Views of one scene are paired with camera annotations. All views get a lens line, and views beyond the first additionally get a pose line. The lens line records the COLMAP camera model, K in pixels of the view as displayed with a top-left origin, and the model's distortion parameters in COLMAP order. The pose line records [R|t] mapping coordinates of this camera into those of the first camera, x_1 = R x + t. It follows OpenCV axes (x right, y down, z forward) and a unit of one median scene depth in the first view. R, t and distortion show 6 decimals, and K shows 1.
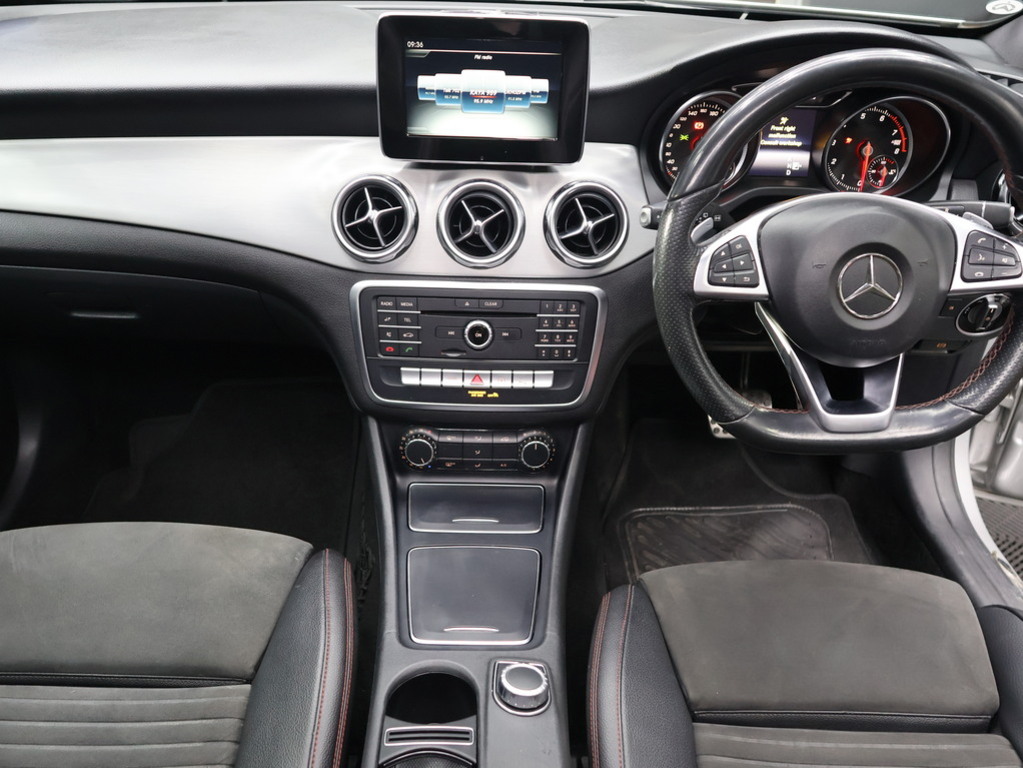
lens RADIAL K [[870.6, 0, 507.9], [0, 870.6, 388.9], [0, 0, 1]] dist [0.001354, -0.008247]
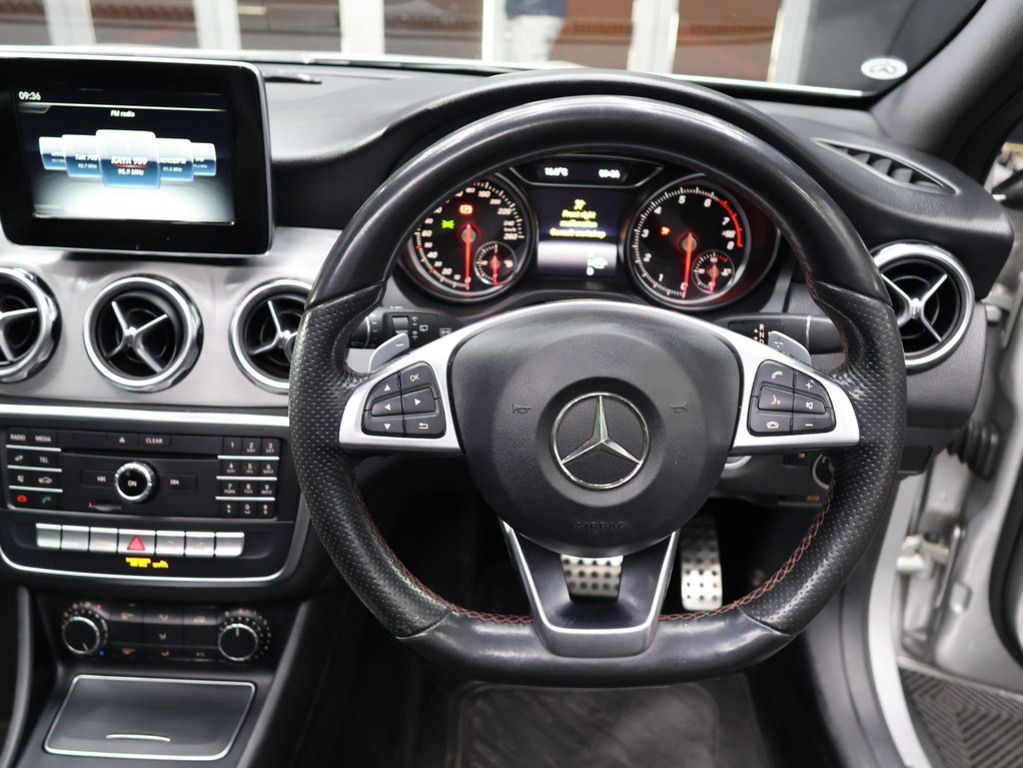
lens RADIAL K [[870.6, 0, 508.9], [0, 870.6, 382.9], [0, 0, 1]] dist [0.001354, -0.008247]
pose [[0.999371, 0.017955, -0.030594, 0.298867], [-0.021170, 0.993902, -0.108216, -0.072593], [0.028464, 0.108796, 0.993656, 0.270971]]
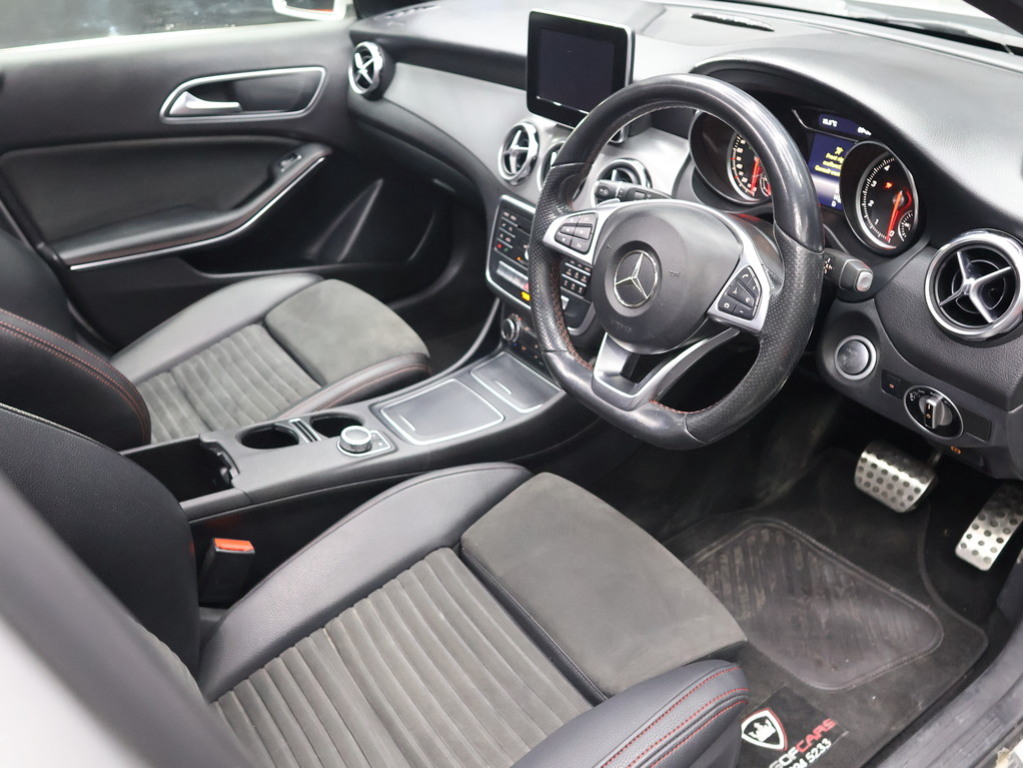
lens RADIAL K [[870.6, 0, 506.5], [0, 870.6, 390.3], [0, 0, 1]] dist [0.001354, -0.008247]
pose [[0.562589, 0.400401, -0.723307, 0.988253], [-0.381965, 0.901804, 0.202118, -0.125069], [0.733209, 0.162568, 0.660284, 0.118206]]
